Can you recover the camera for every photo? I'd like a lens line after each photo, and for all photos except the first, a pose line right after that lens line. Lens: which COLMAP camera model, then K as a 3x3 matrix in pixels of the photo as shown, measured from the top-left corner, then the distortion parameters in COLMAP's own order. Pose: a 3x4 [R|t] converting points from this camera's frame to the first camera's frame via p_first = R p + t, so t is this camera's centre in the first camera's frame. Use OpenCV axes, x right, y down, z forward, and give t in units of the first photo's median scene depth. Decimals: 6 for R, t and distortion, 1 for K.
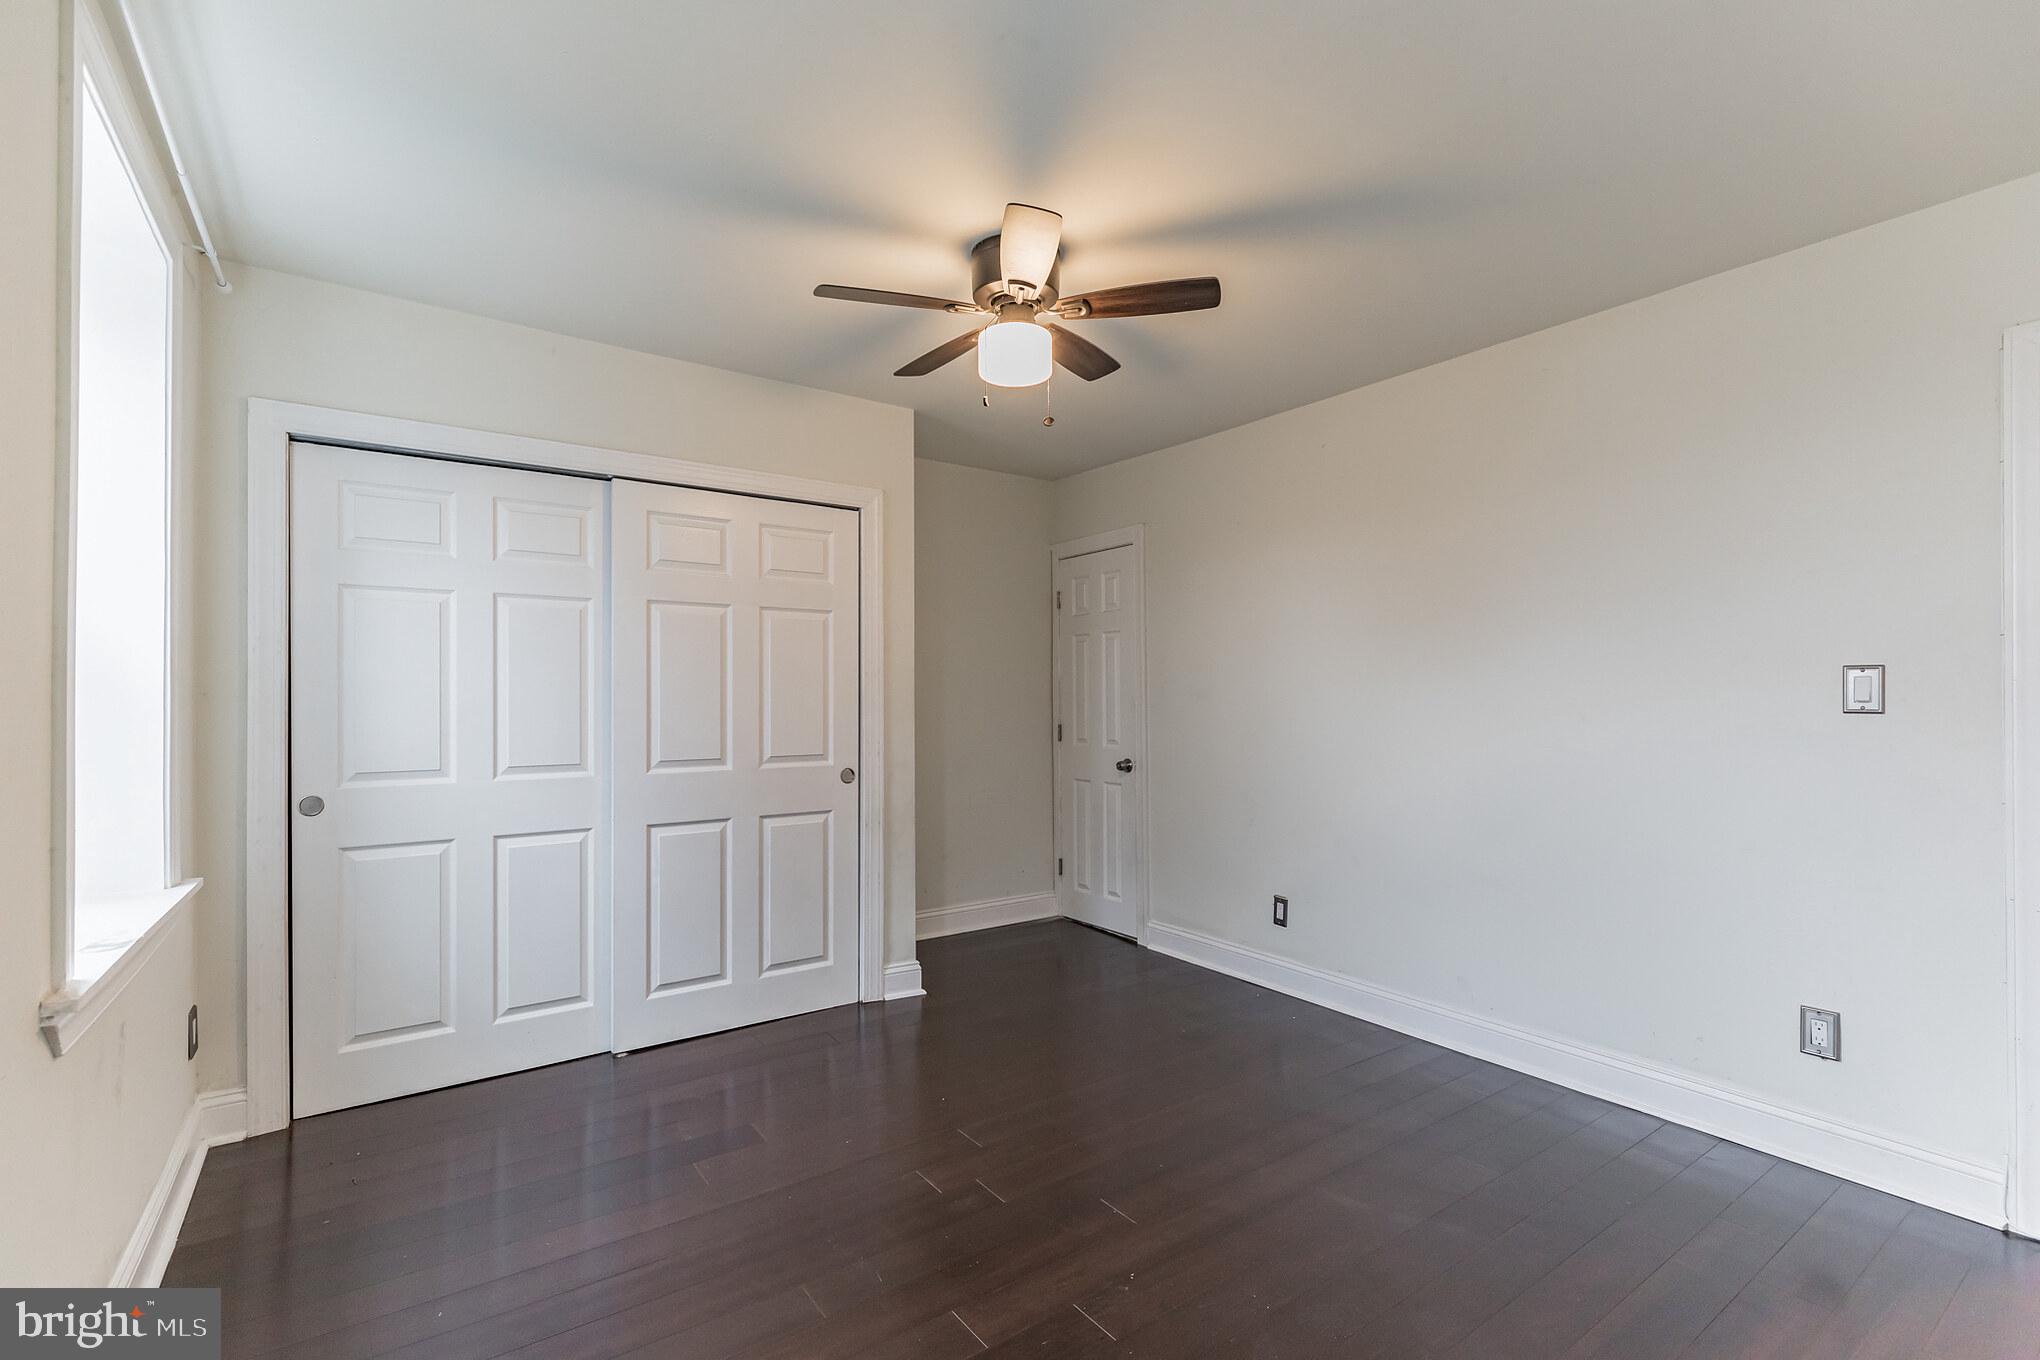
lens RADIAL K [[915.8, 0, 1007.0], [0, 915.8, 677.2], [0, 0, 1]] dist [-0.025647, 0.010860]
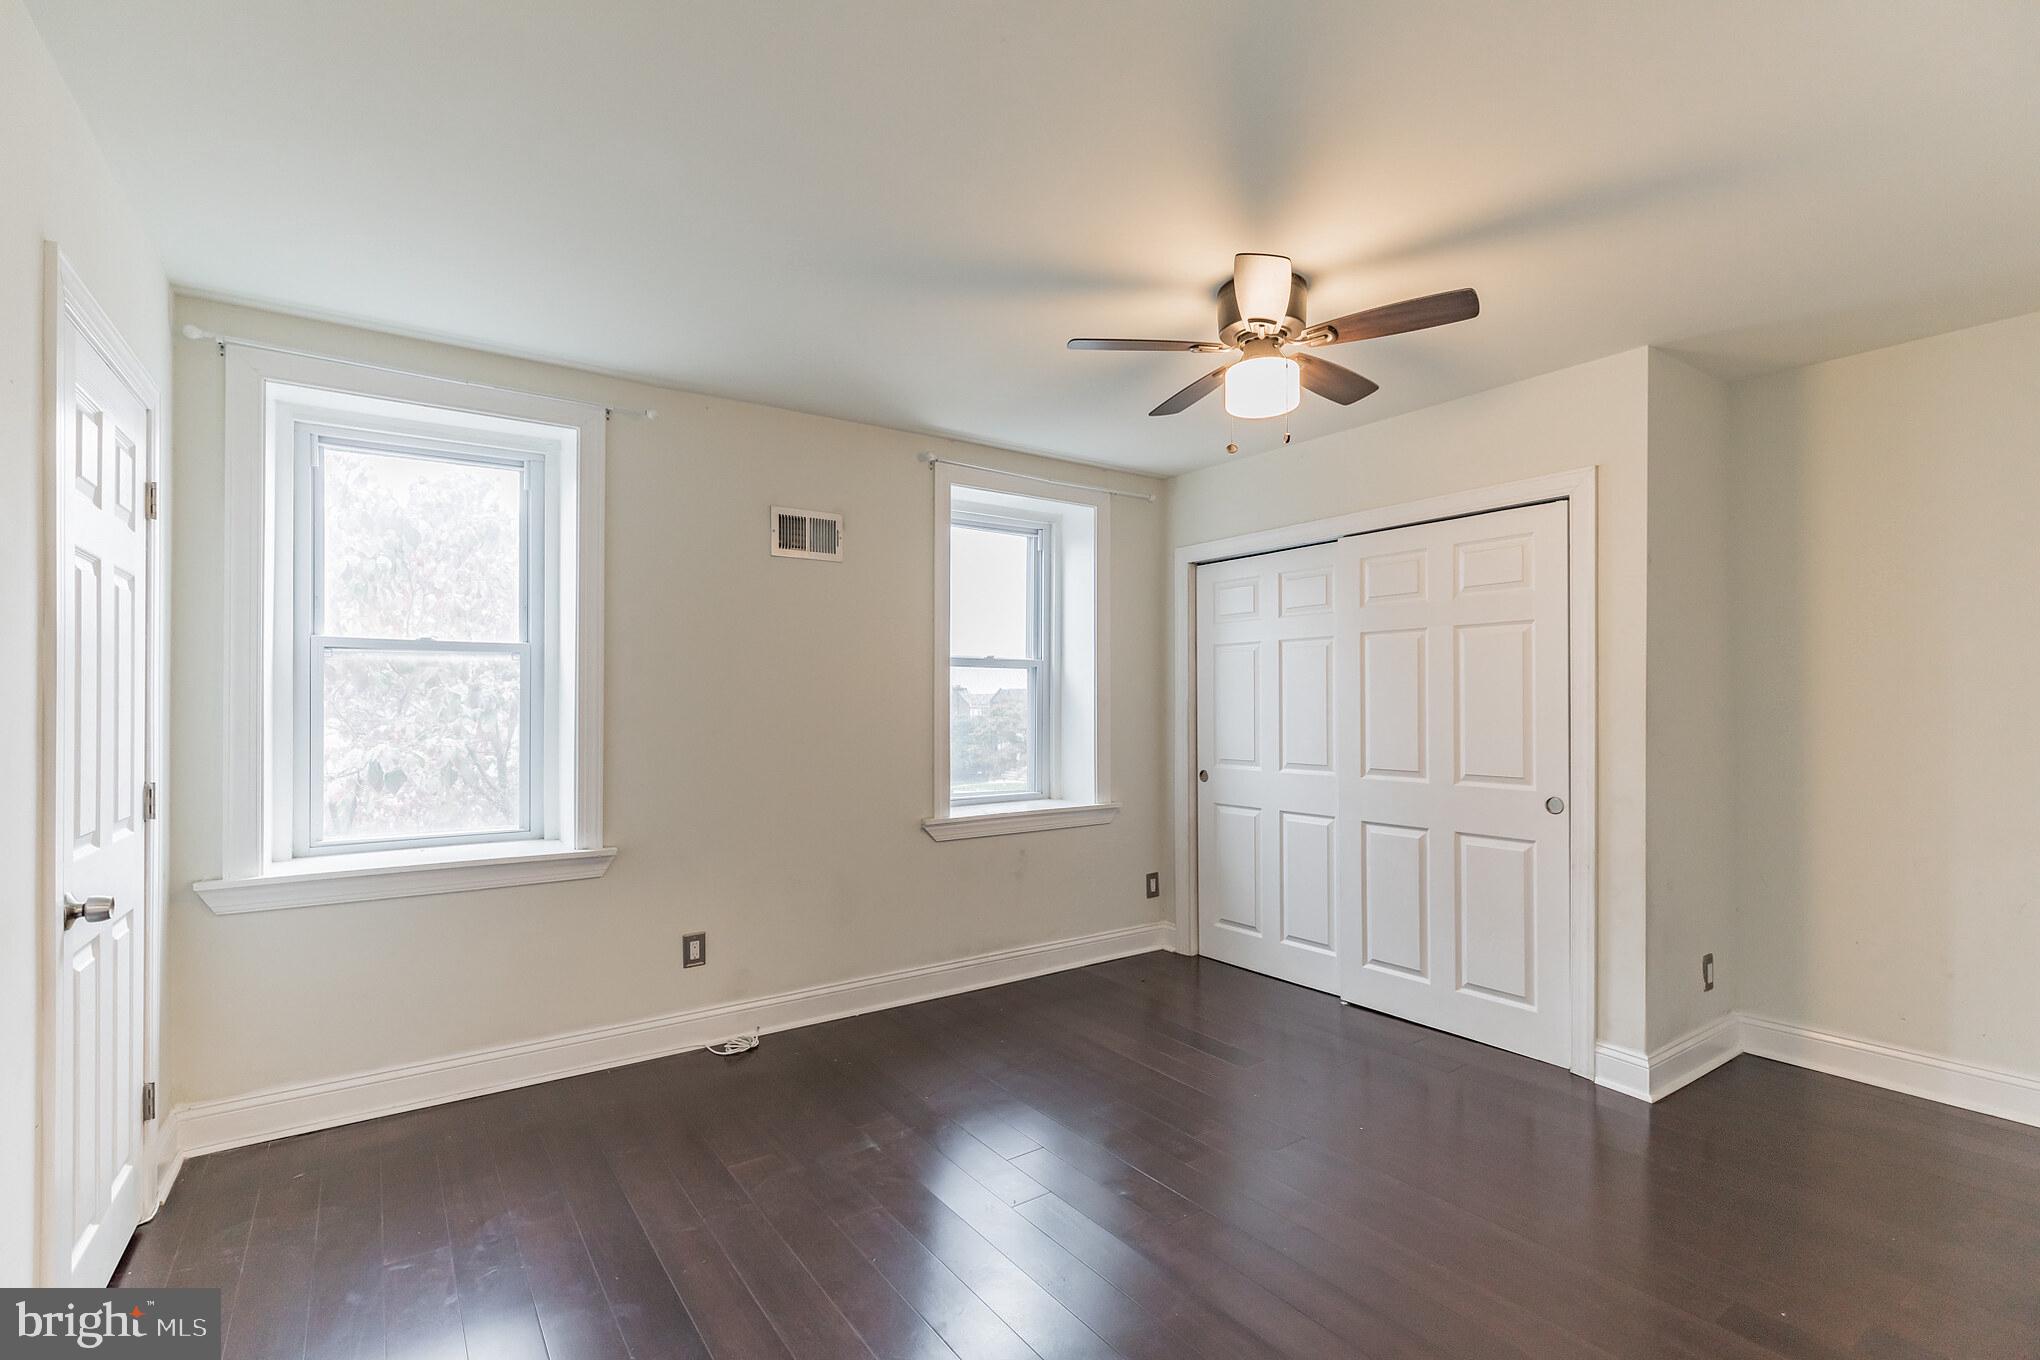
lens RADIAL K [[915.8, 0, 1011.2], [0, 915.8, 700.9], [0, 0, 1]] dist [-0.025647, 0.010860]
pose [[-0.031417, -0.009071, -0.999465, 0.778673], [0.012699, 0.999874, -0.009474, 0.009778], [0.999426, -0.012989, -0.031298, 0.552151]]
